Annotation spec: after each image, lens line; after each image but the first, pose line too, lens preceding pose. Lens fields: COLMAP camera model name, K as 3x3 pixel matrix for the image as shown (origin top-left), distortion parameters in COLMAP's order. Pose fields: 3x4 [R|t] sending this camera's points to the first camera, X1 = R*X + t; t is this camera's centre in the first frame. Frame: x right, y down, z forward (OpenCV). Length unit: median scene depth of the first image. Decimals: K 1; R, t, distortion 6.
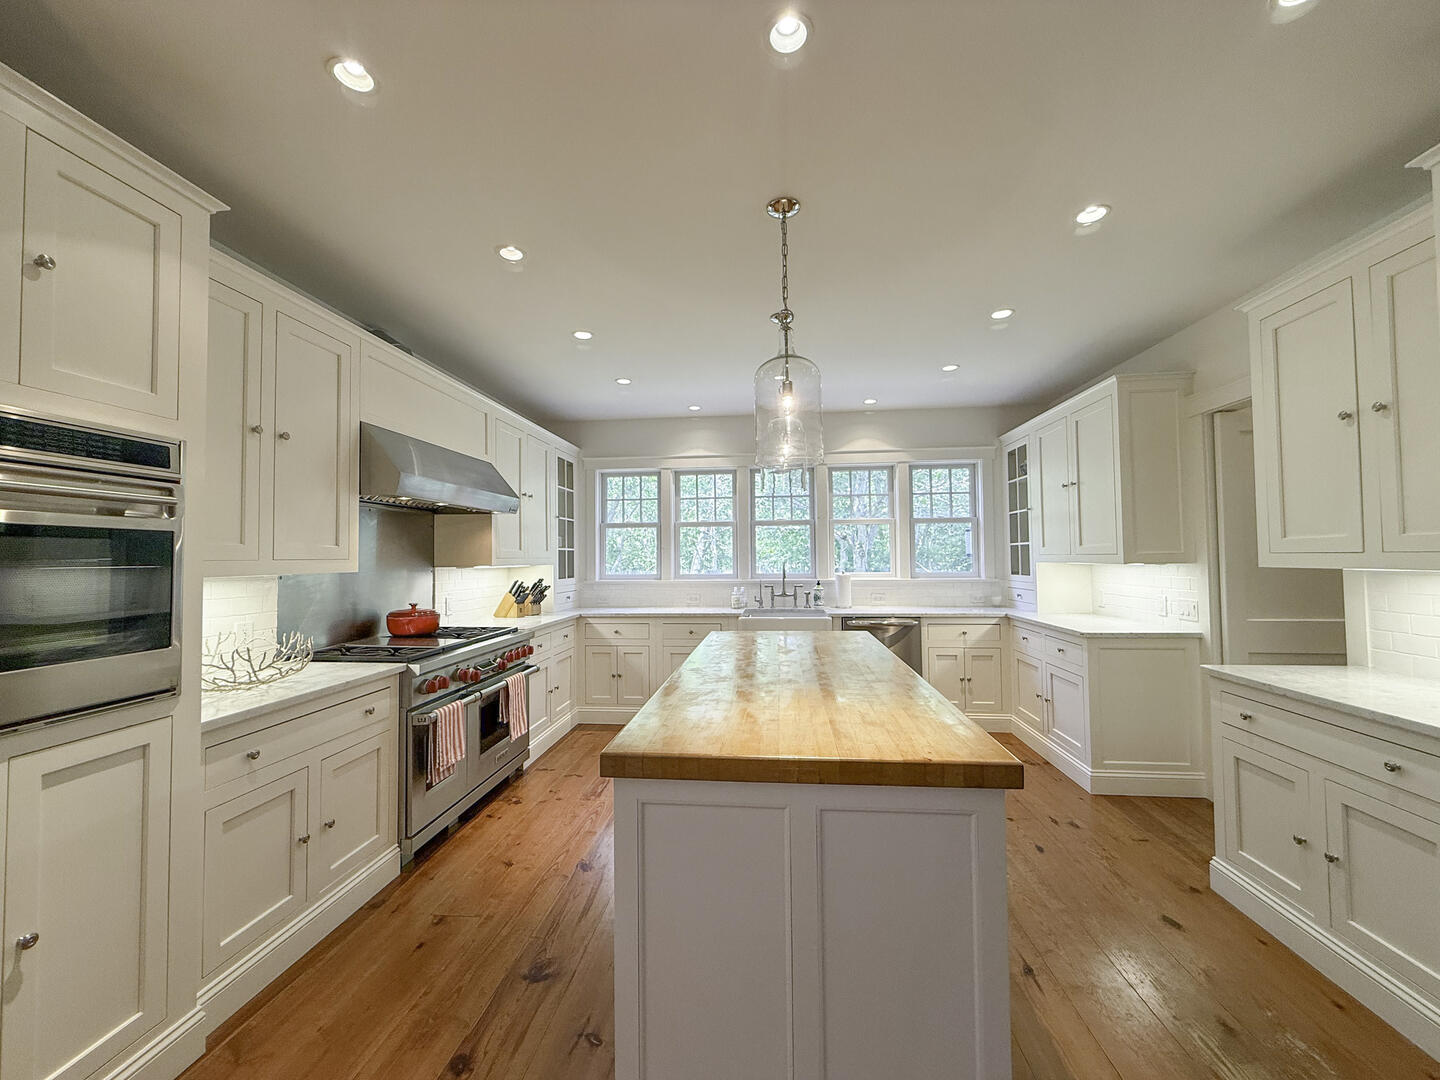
lens RADIAL K [[573.9, 0, 720.0], [0, 573.9, 540.0], [0, 0, 1]] dist [0.001883, -0.000147]
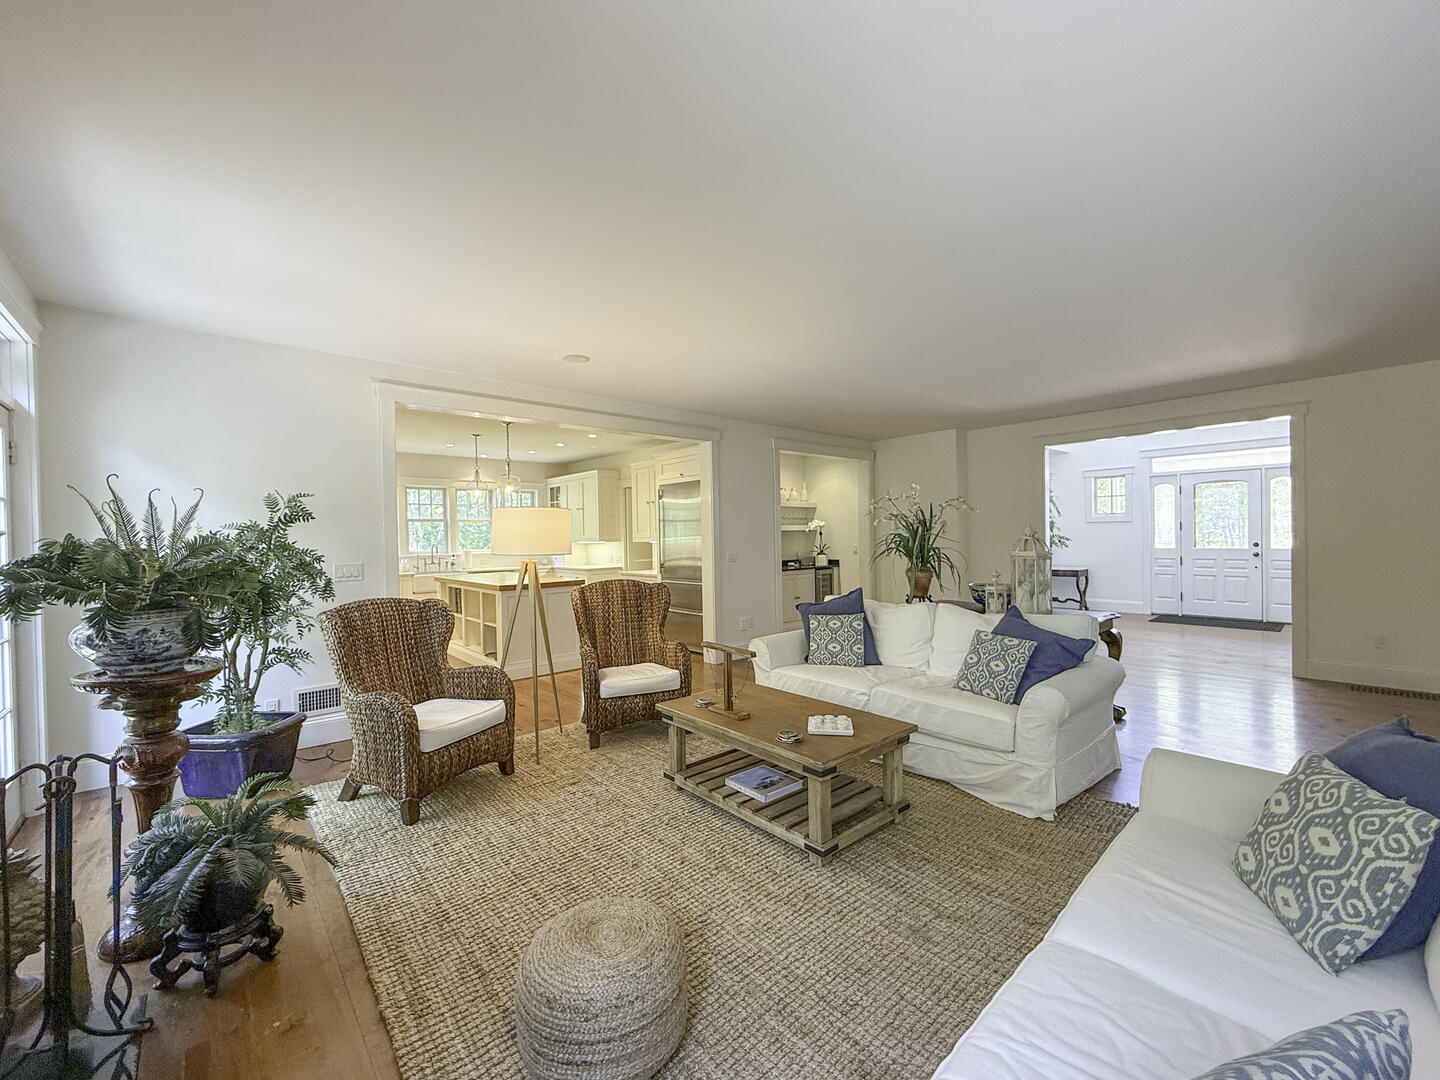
lens RADIAL K [[591.0, 0, 720.0], [0, 591.0, 540.0], [0, 0, 1]] dist [0.003765, 0.000685]
pose [[0.678879, -0.008014, 0.734207, -0.752465], [-0.011113, 0.999714, 0.021189, -0.025501], [-0.734166, -0.022544, 0.678595, -1.031174]]
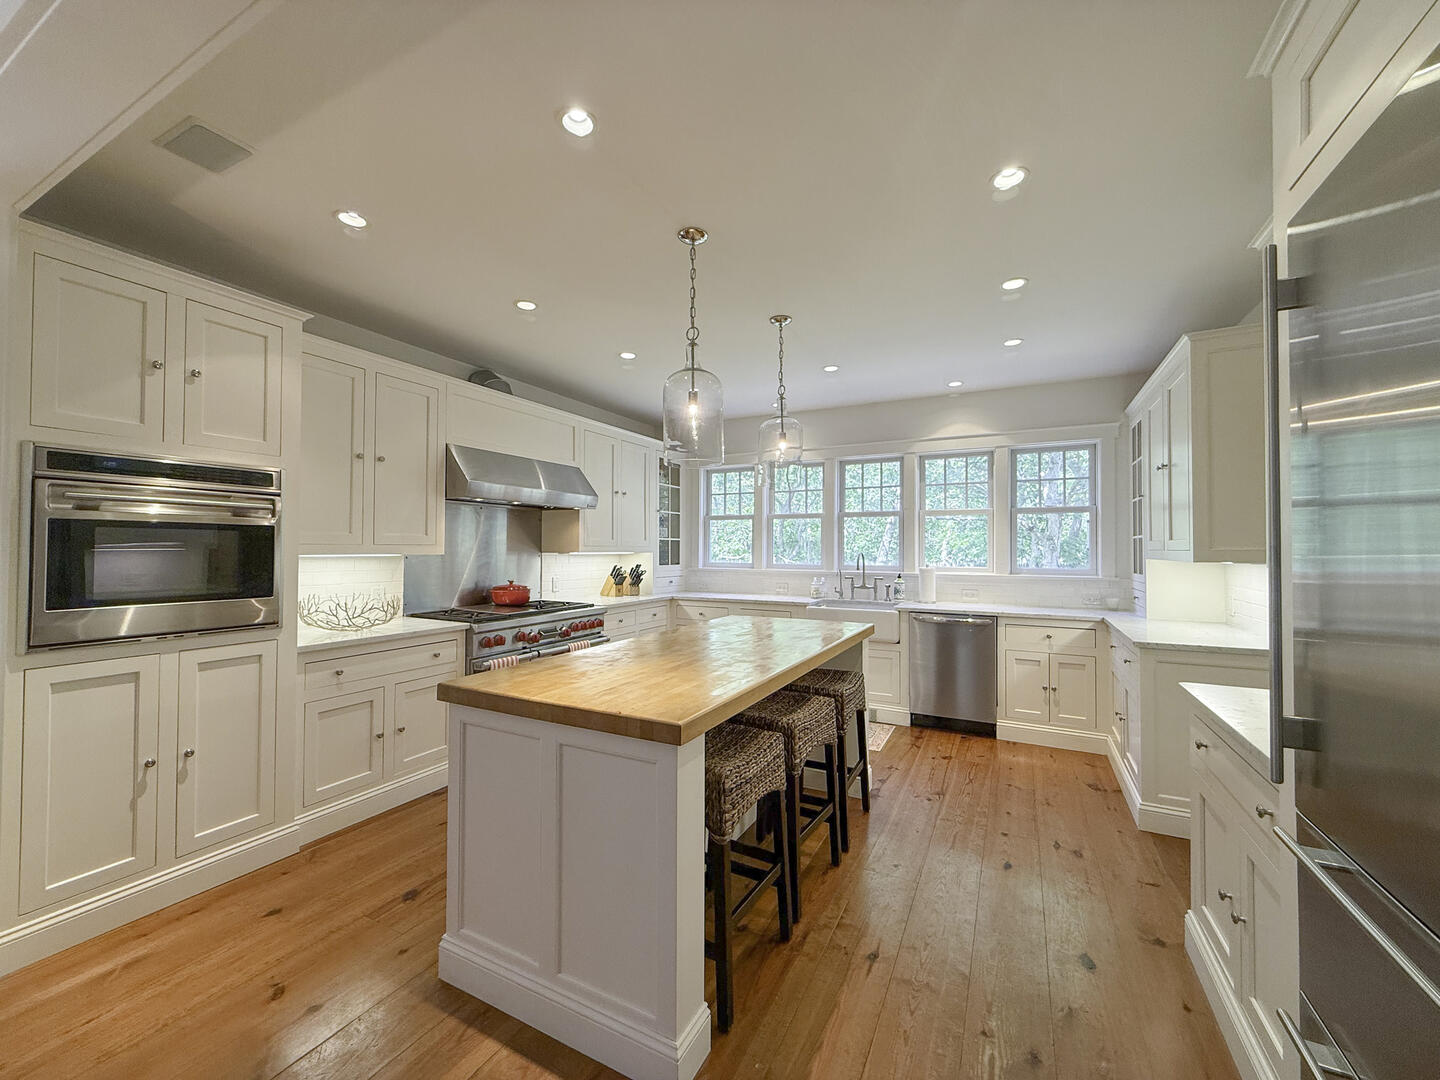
lens RADIAL K [[573.9, 0, 720.0], [0, 573.9, 540.0], [0, 0, 1]] dist [0.001883, -0.000147]
pose [[0.930001, 0.008895, -0.367450, 0.307153], [-0.002722, 0.999846, 0.017313, -0.002573], [0.367548, -0.015101, 0.929882, -0.017336]]
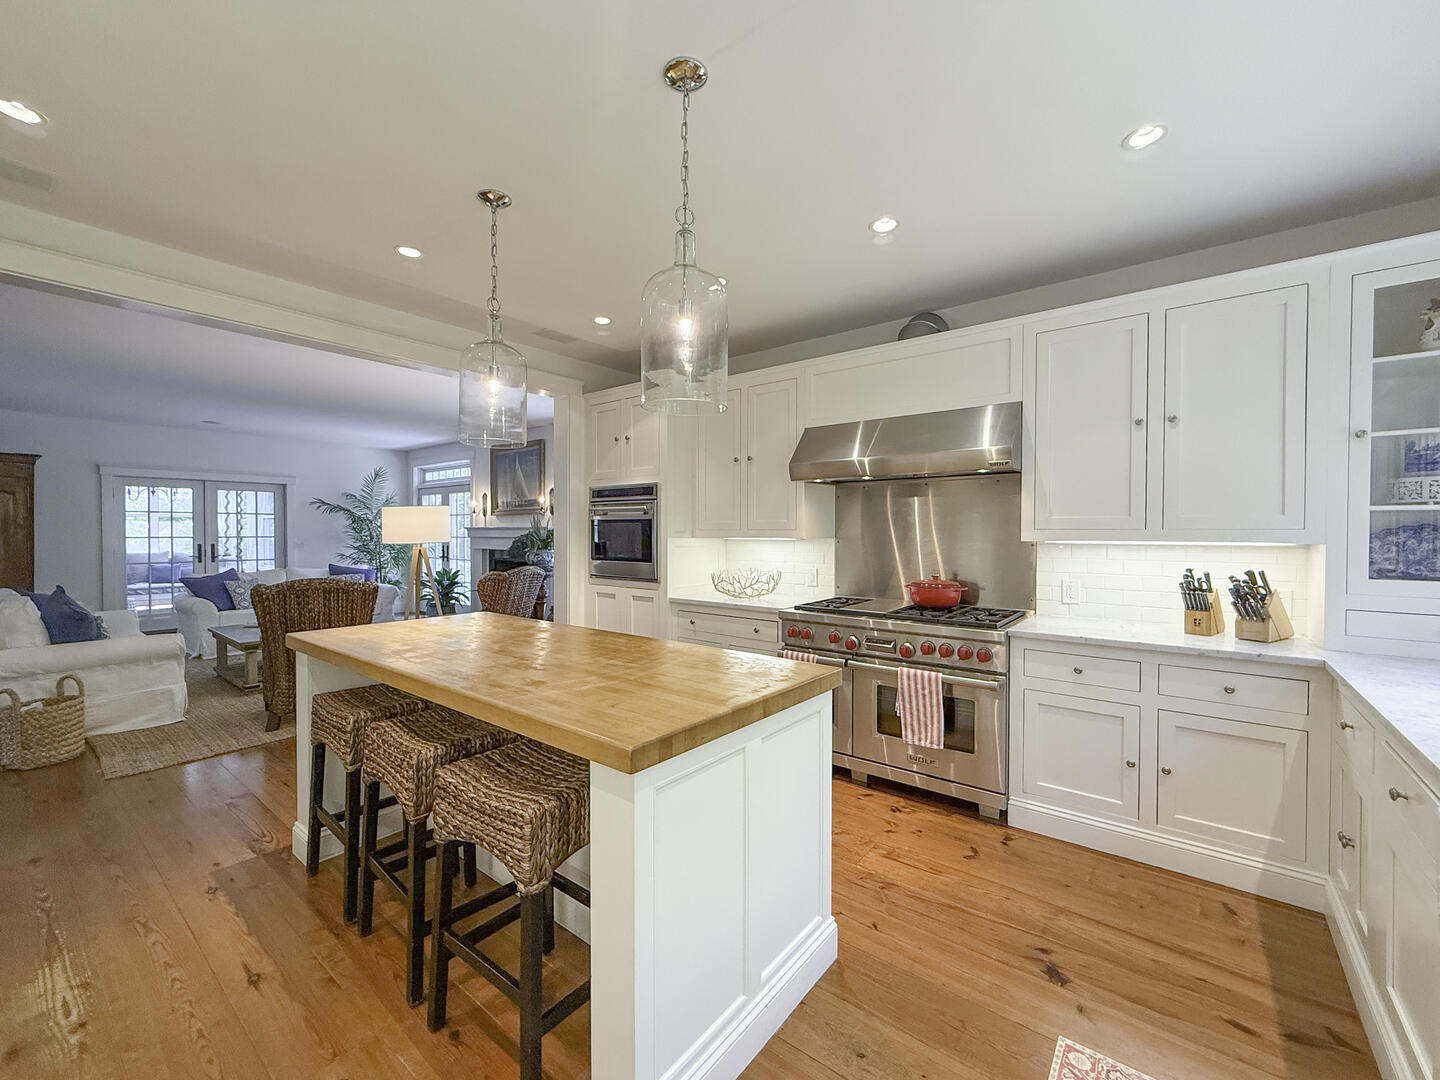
lens RADIAL K [[591.0, 0, 720.0], [0, 591.0, 540.0], [0, 0, 1]] dist [0.003765, 0.000685]
pose [[-0.541445, 0.023372, -0.840411, 0.432449], [0.030213, 0.999509, 0.008332, 0.025390], [0.840193, -0.020880, -0.541886, 1.024458]]
